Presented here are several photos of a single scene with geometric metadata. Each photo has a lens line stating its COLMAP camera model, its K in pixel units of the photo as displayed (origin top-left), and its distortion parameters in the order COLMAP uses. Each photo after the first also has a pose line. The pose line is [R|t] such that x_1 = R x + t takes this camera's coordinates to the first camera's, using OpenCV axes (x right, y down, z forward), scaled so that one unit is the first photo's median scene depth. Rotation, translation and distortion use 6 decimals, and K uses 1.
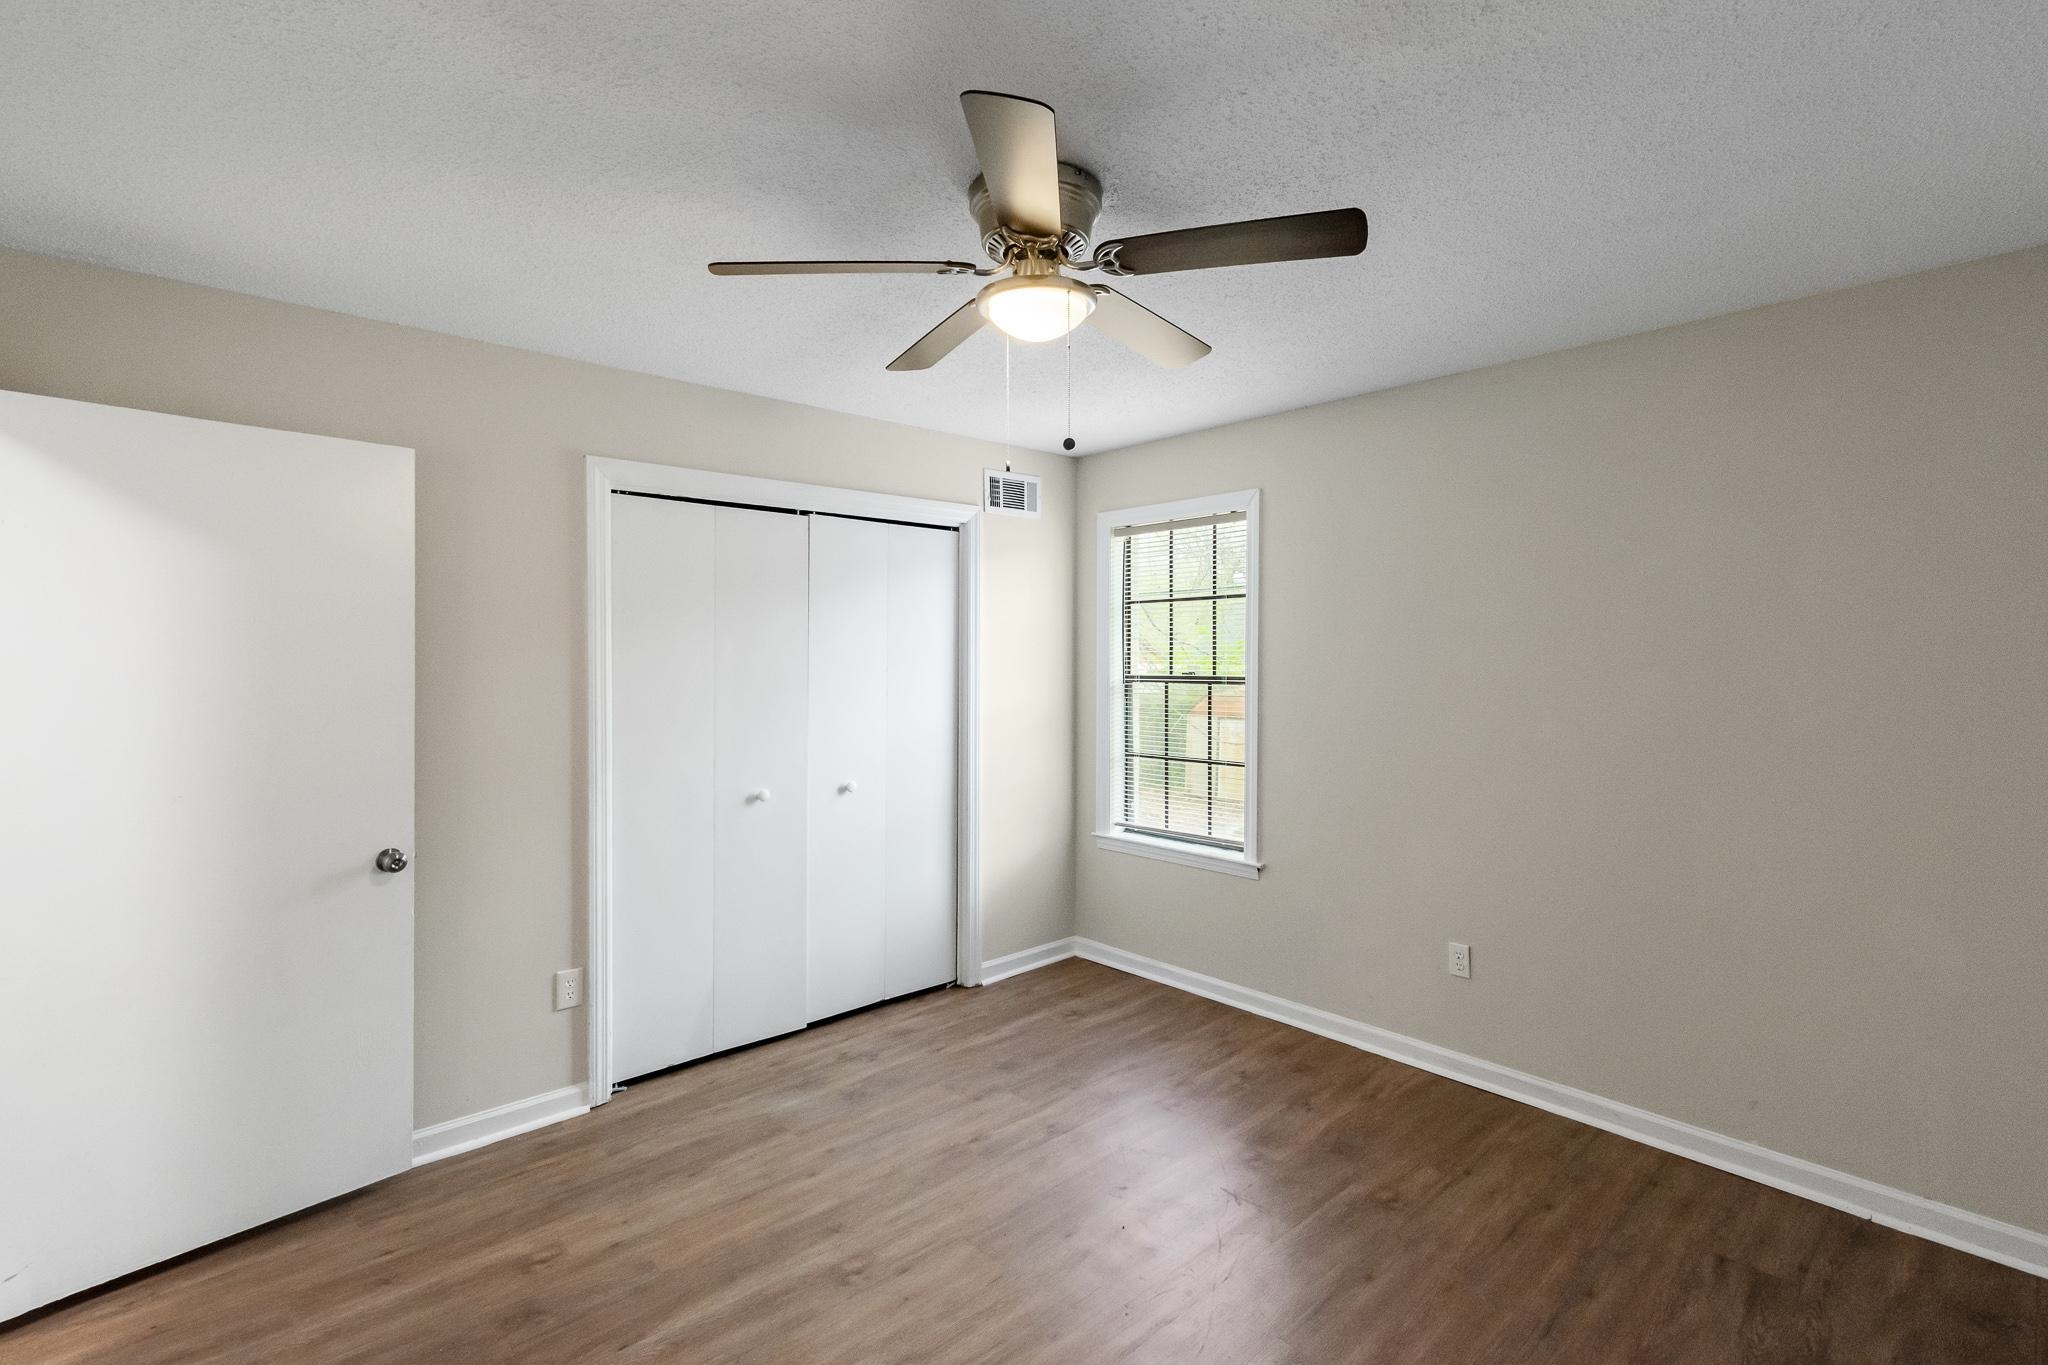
lens RADIAL K [[953.9, 0, 1027.3], [0, 953.9, 678.7], [0, 0, 1]] dist [-0.001149, -0.001748]
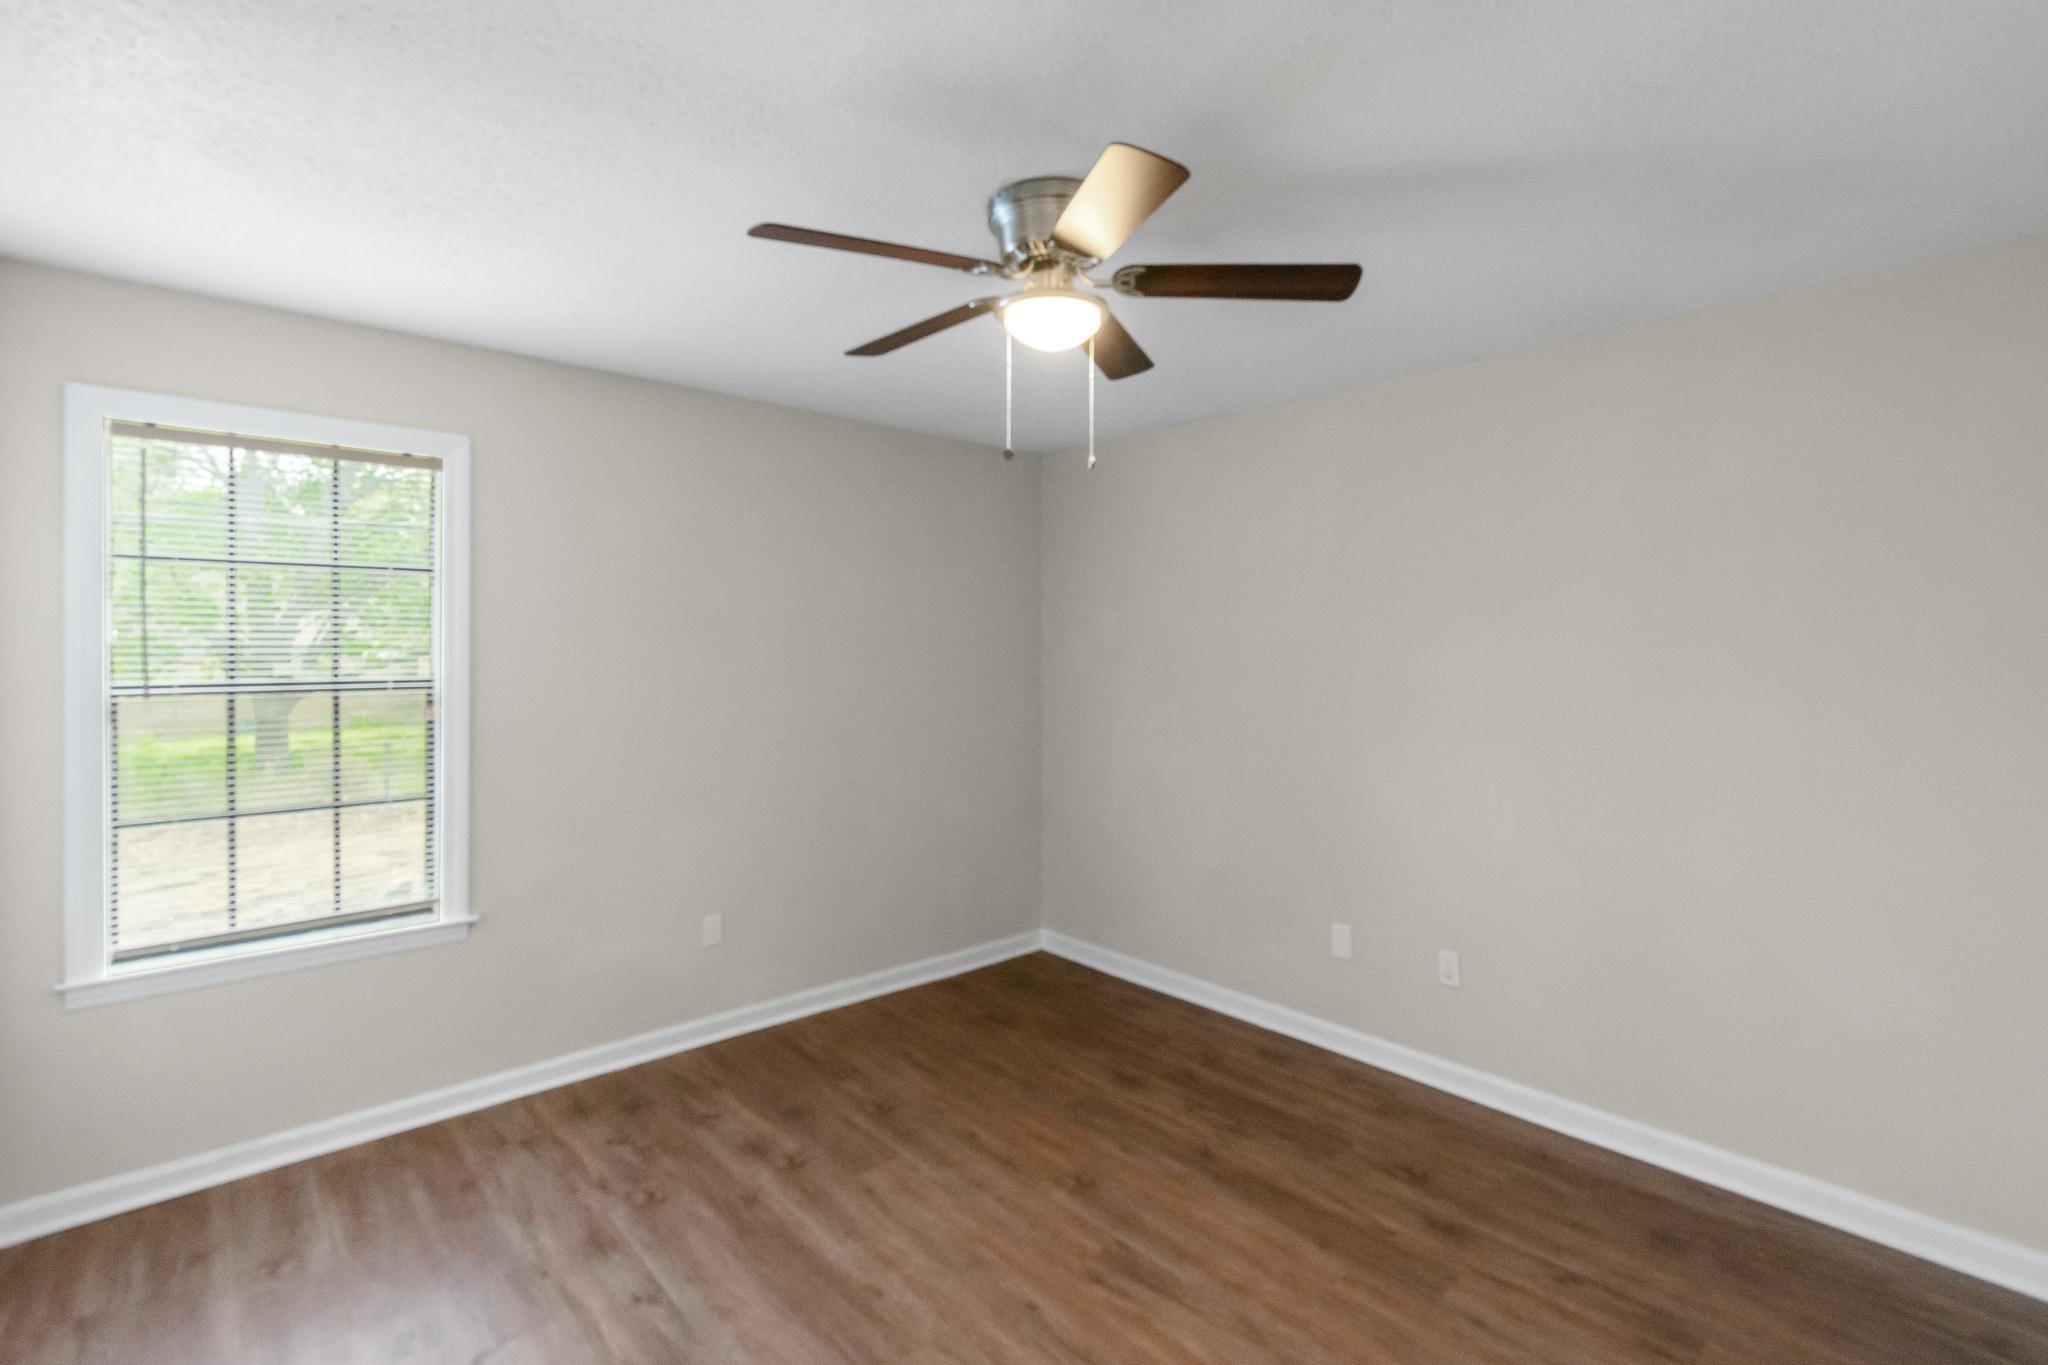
lens RADIAL K [[953.9, 0, 1028.3], [0, 953.9, 677.3], [0, 0, 1]] dist [-0.001149, -0.001748]
pose [[-0.016351, -0.019552, 0.999675, -0.540203], [0.027530, 0.999421, 0.019998, -0.005553], [-0.999487, 0.027848, -0.015803, 0.550610]]
